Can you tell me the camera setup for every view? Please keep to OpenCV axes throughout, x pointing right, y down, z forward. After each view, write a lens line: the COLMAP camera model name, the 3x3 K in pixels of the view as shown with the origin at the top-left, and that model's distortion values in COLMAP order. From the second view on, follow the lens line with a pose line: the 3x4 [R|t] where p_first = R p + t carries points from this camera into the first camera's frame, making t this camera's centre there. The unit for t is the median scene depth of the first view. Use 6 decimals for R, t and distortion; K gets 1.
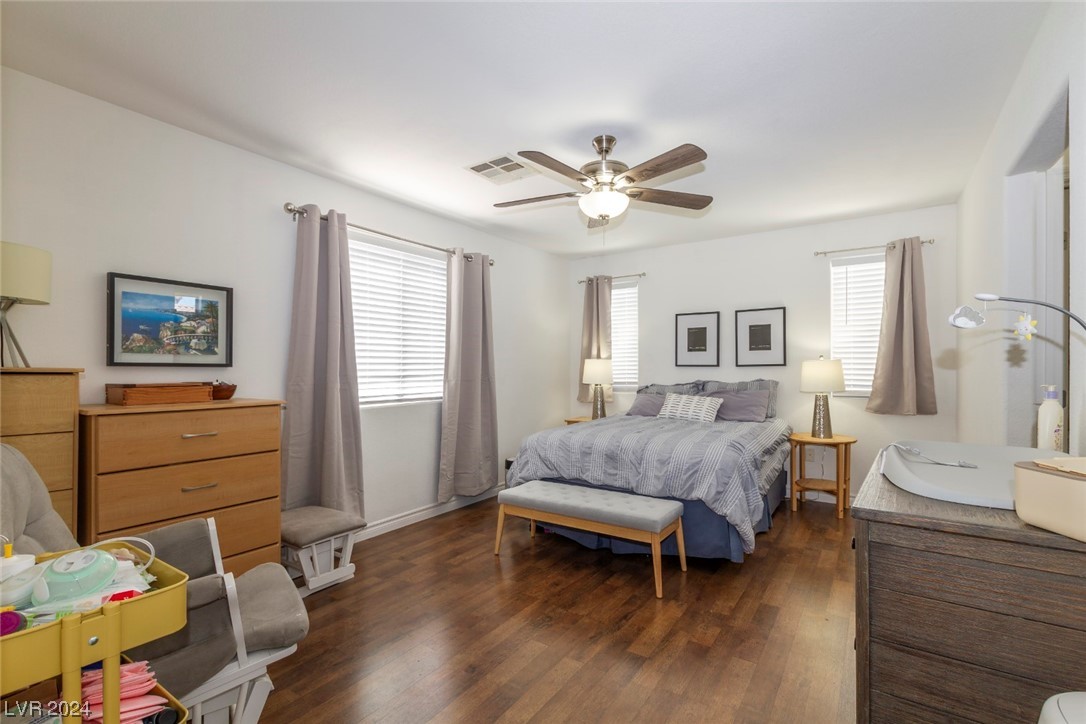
lens RADIAL K [[502.4, 0, 538.6], [0, 502.4, 365.5], [0, 0, 1]] dist [0.000186, 0.000108]
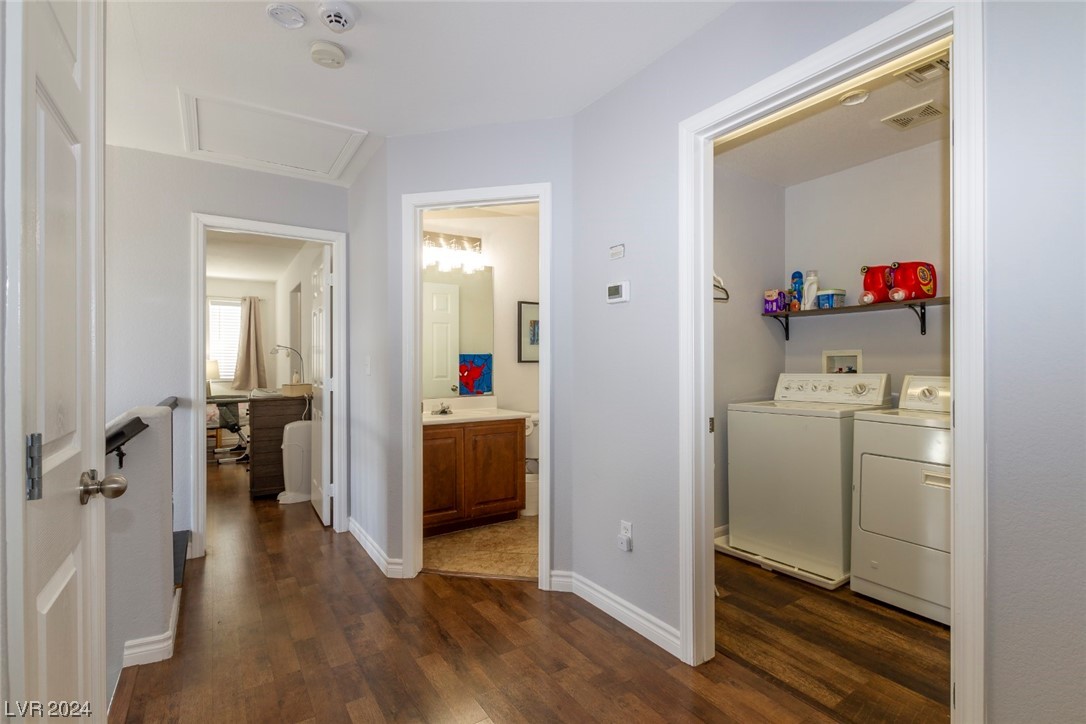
lens RADIAL K [[502.4, 0, 538.6], [0, 502.4, 365.5], [0, 0, 1]] dist [0.000186, 0.000108]
pose [[0.391628, -0.005570, 0.920107, -0.570947], [0.002166, 0.999984, 0.005132, -0.001062], [-0.920121, -0.000017, 0.391634, -0.714901]]
